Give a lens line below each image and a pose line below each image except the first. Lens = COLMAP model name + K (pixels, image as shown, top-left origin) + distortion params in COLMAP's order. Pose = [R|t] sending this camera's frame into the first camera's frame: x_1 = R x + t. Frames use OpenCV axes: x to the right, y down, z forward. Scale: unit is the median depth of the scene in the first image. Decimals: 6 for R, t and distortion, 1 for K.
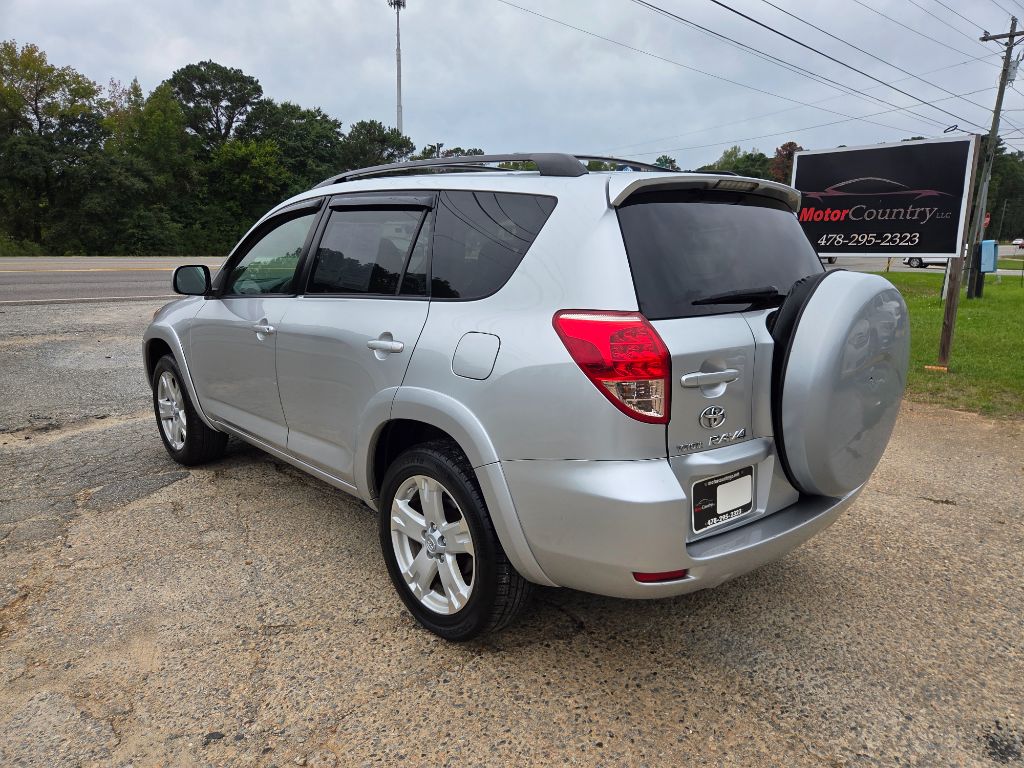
lens RADIAL K [[688.0, 0, 508.7], [0, 688.0, 382.9], [0, 0, 1]] dist [0.064682, -0.046094]
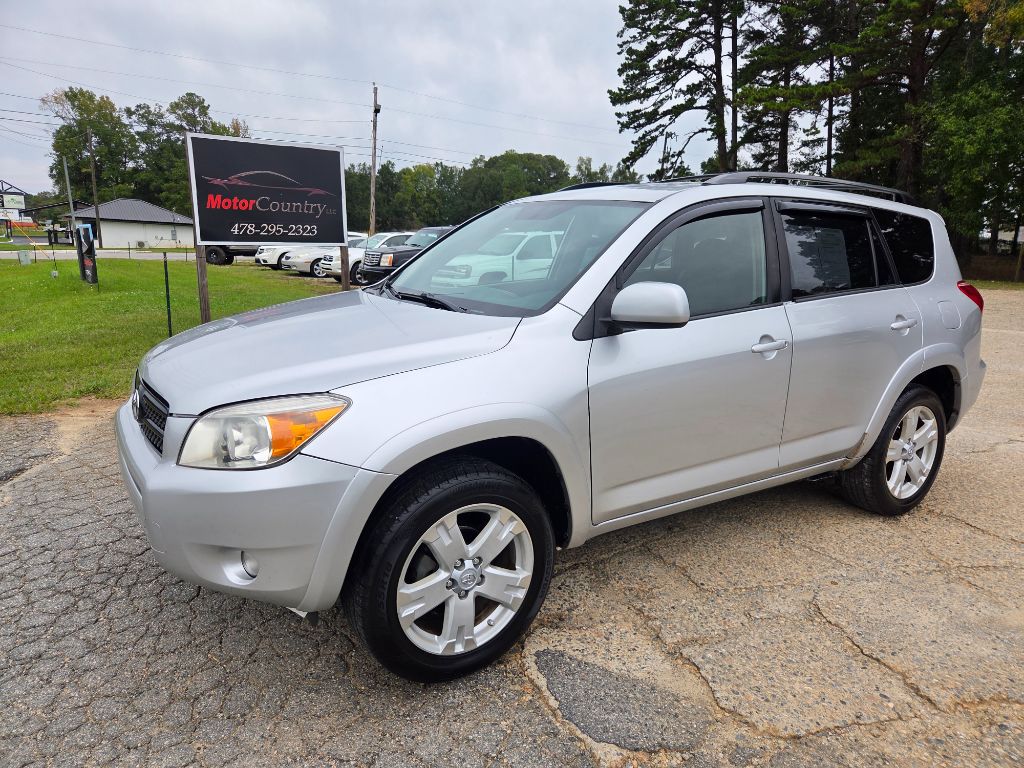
lens RADIAL K [[688.0, 0, 513.4], [0, 688.0, 385.6], [0, 0, 1]] dist [0.064682, -0.046094]
pose [[0.163828, -0.208994, 0.964096, -0.515510], [0.178032, 0.967518, 0.179483, -0.099999], [-0.970291, 0.142235, 0.195714, 0.471395]]
